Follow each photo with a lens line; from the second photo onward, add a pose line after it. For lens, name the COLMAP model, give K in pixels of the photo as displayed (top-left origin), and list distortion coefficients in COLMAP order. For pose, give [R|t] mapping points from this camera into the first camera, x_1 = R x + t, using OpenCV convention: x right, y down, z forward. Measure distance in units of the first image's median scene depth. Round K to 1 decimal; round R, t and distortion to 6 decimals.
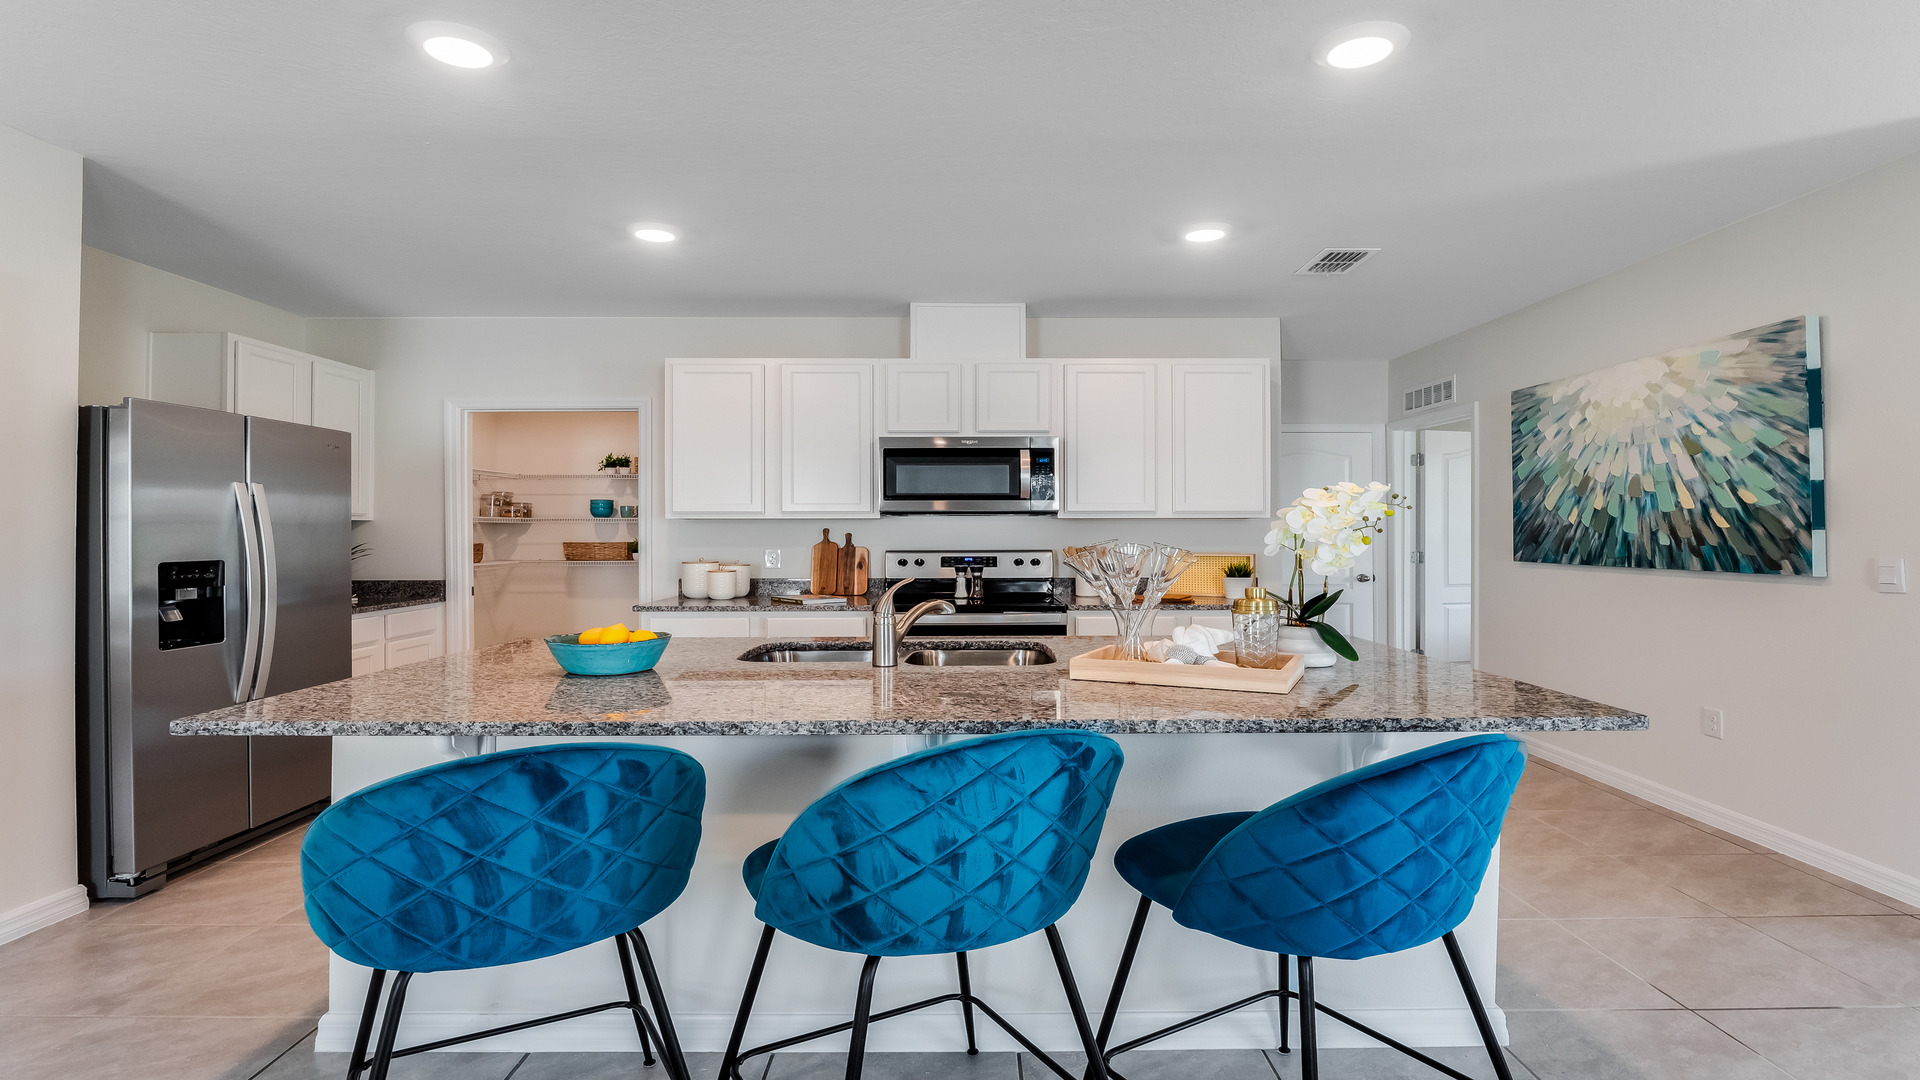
lens RADIAL K [[955.0, 0, 967.7], [0, 955.0, 529.0], [0, 0, 1]] dist [-0.003458, -0.001107]
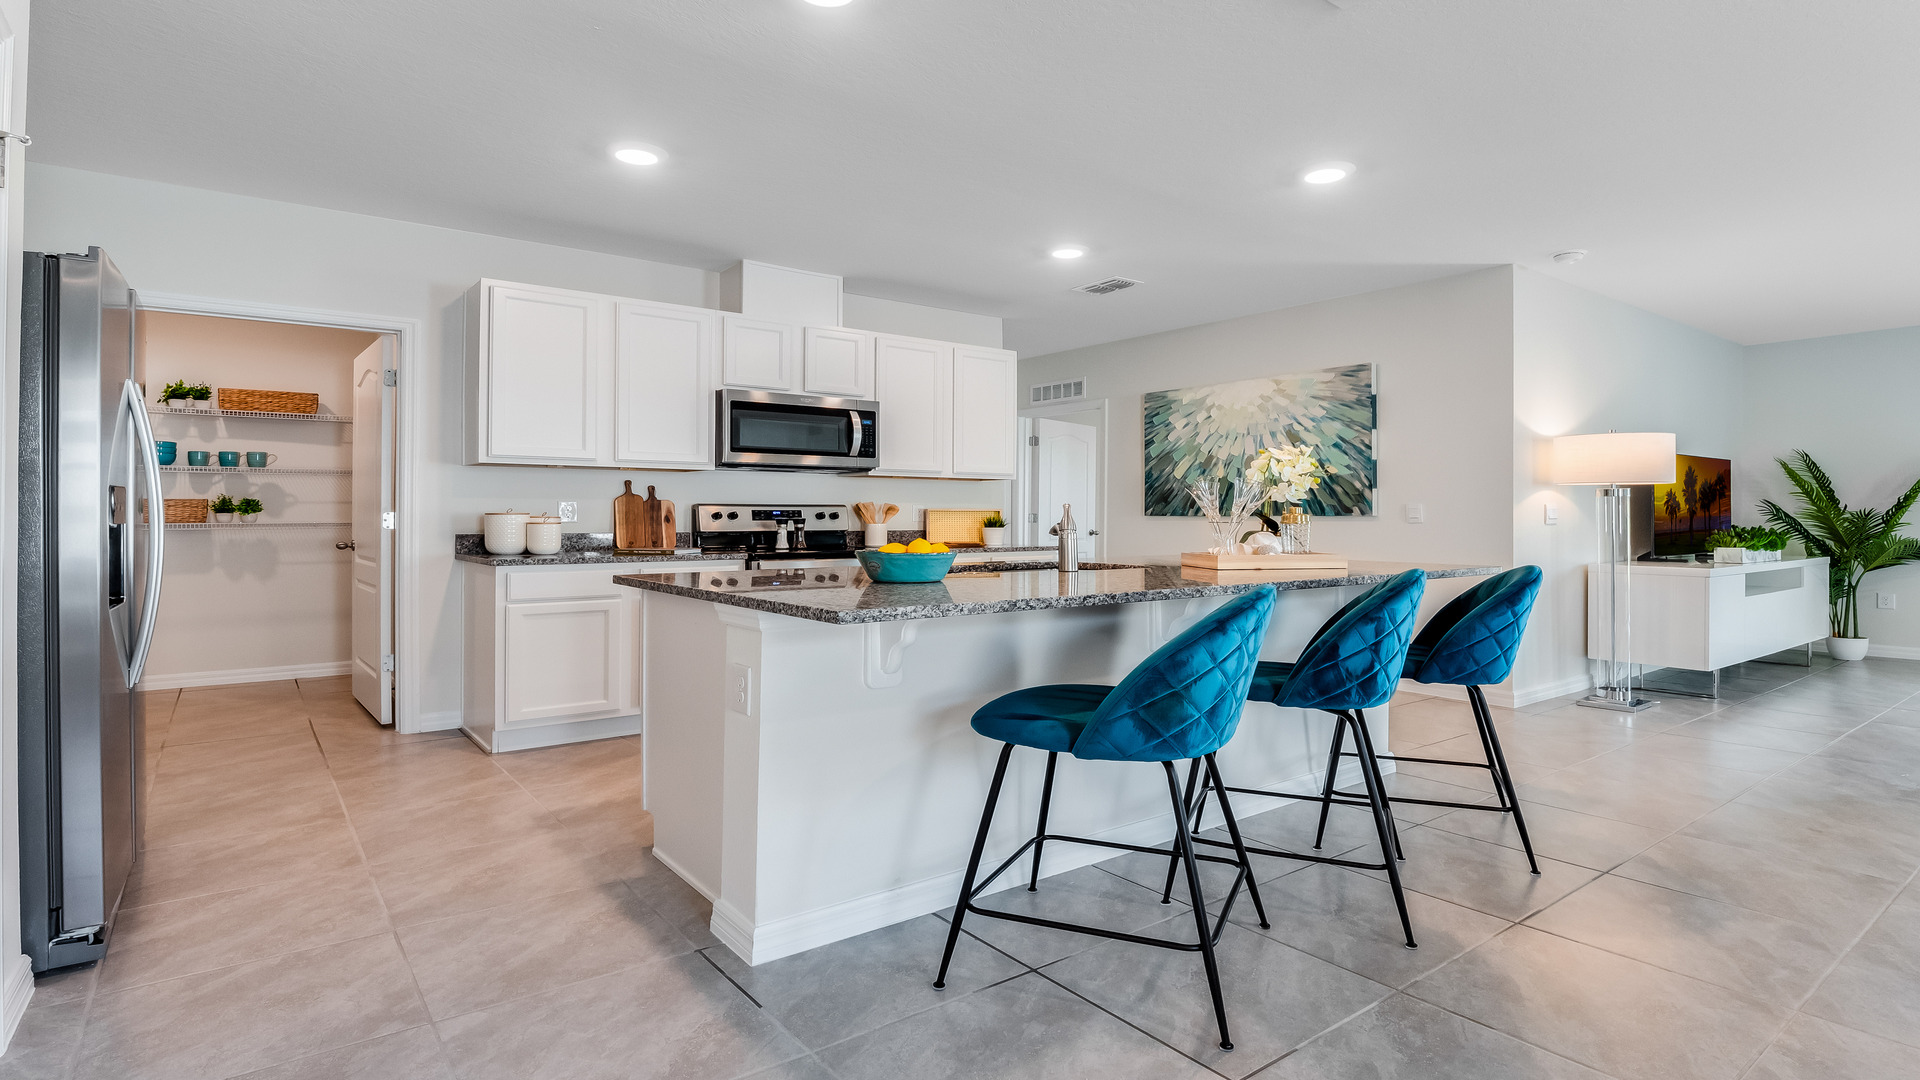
lens RADIAL K [[973.6, 0, 958.9], [0, 973.6, 524.8], [0, 0, 1]] dist [-0.014556, -0.002577]
pose [[0.797655, -0.001497, 0.603113, -0.544330], [-0.005117, 0.999944, 0.009250, 0.038336], [-0.603093, -0.010465, 0.797602, 0.038715]]
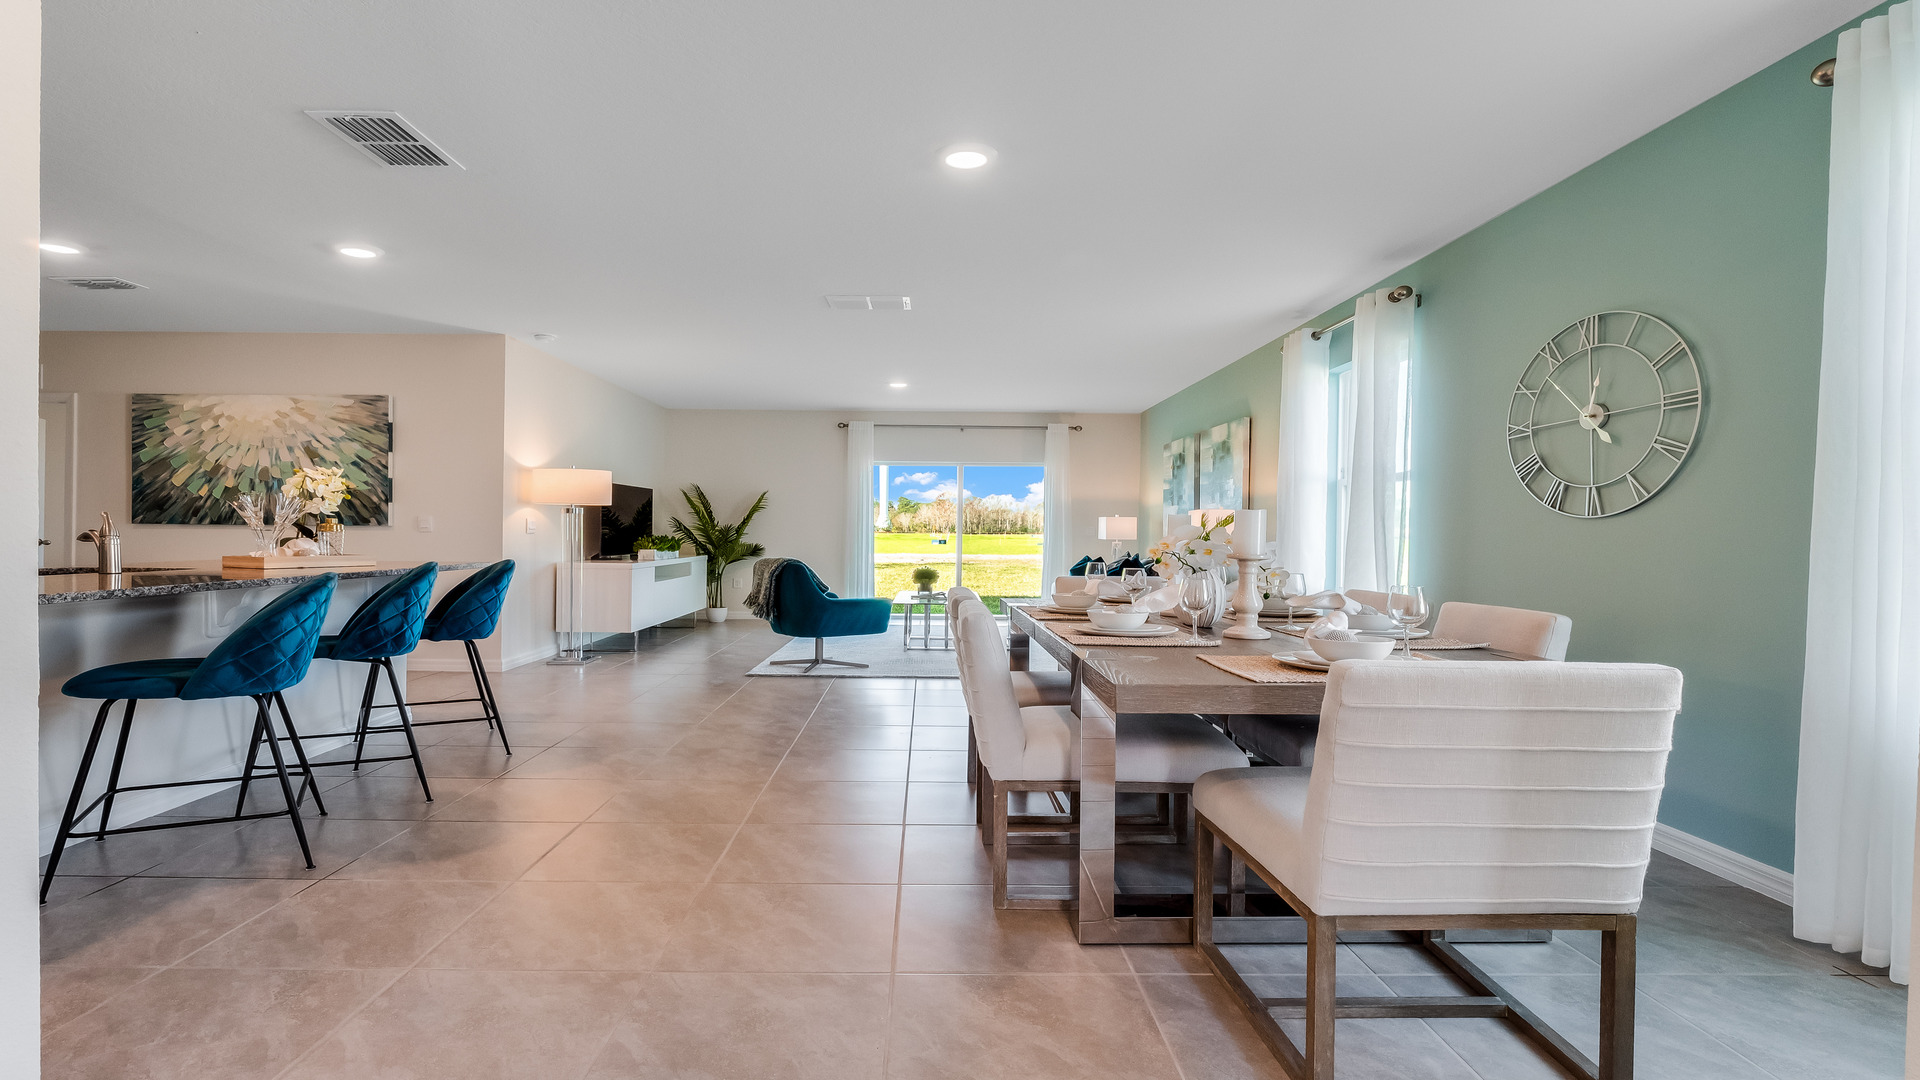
lens RADIAL K [[973.6, 0, 958.9], [0, 973.6, 524.8], [0, 0, 1]] dist [-0.014556, -0.002577]
pose [[-0.025223, 0.009423, 0.999637, -0.850468], [-0.011402, 0.999888, -0.009714, 0.038710], [-0.999617, -0.011643, -0.025113, -0.110553]]
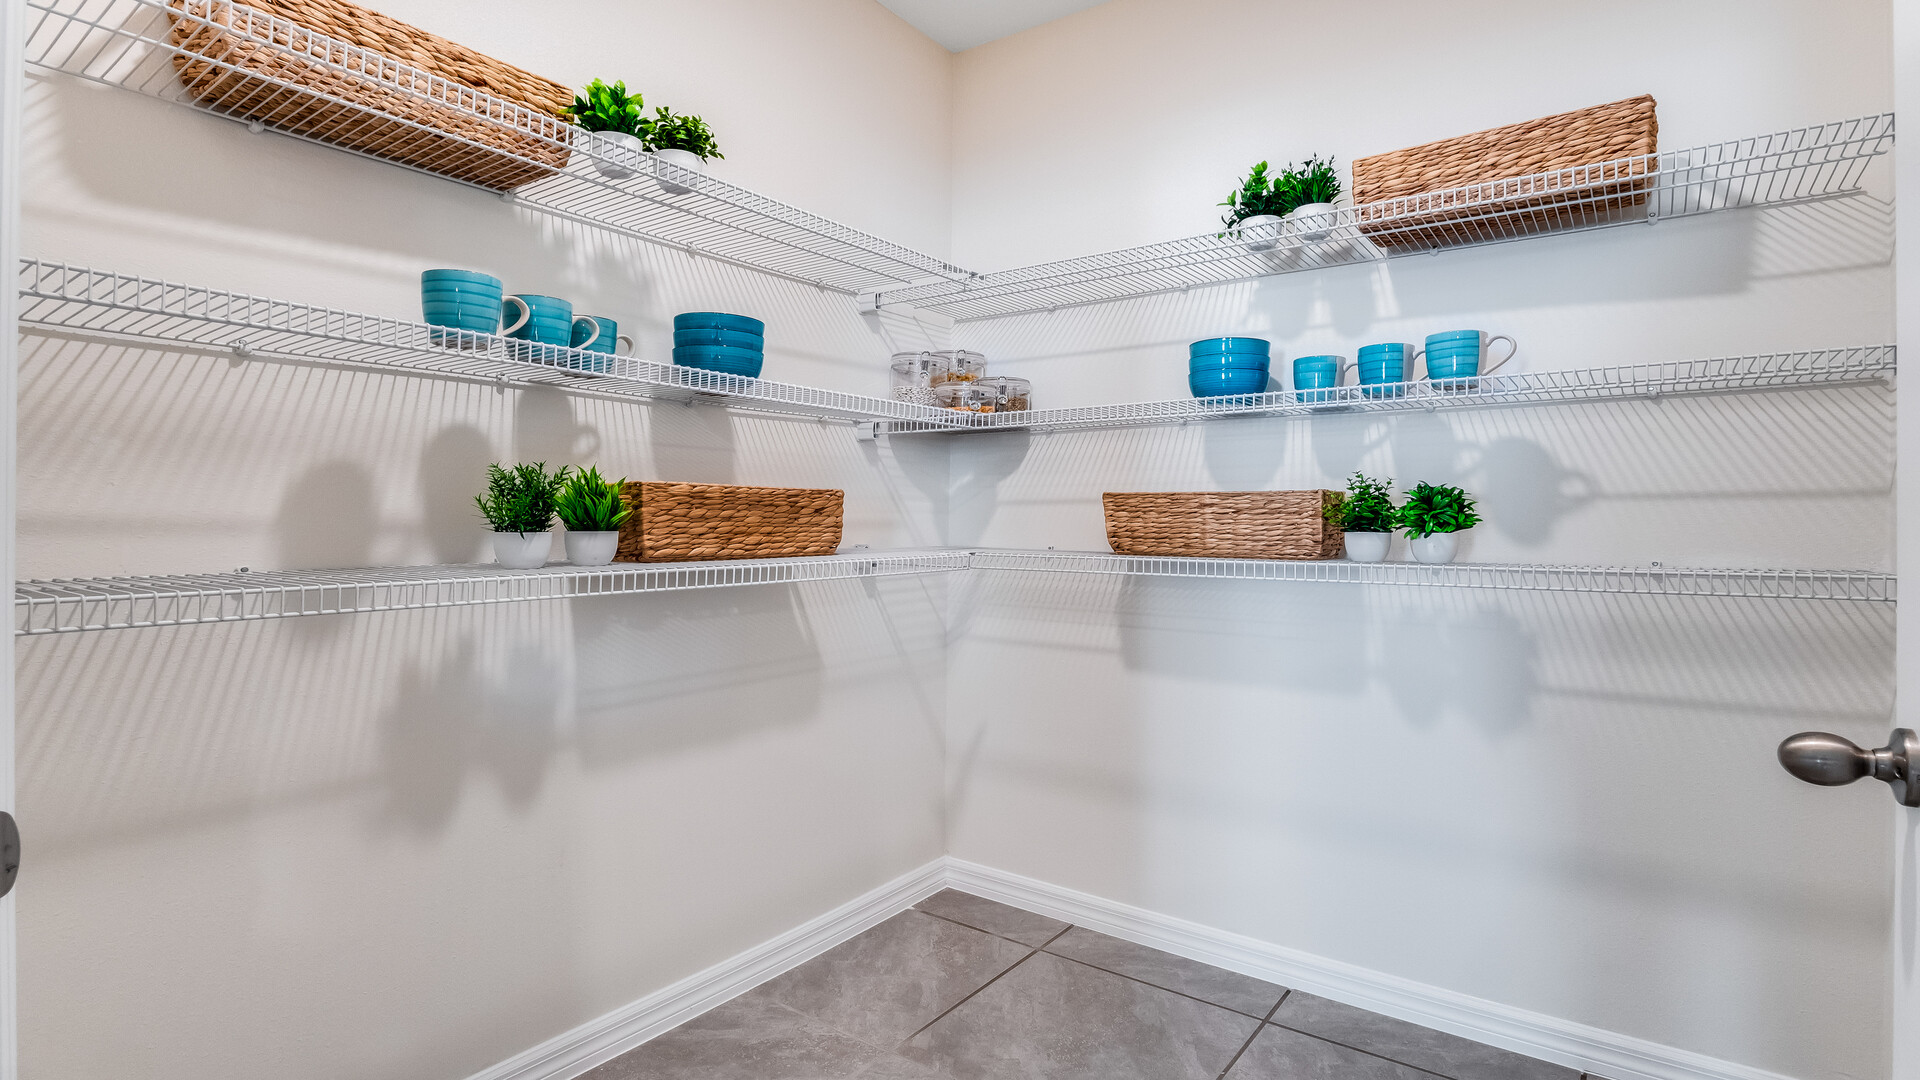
lens RADIAL K [[955.0, 0, 967.7], [0, 955.0, 529.0], [0, 0, 1]] dist [-0.003458, -0.001107]
pose [[0.802999, 0.011825, -0.595863, -0.442845], [-0.004630, 0.999897, 0.013604, 0.033806], [0.595963, -0.008165, 0.802971, 1.164533]]
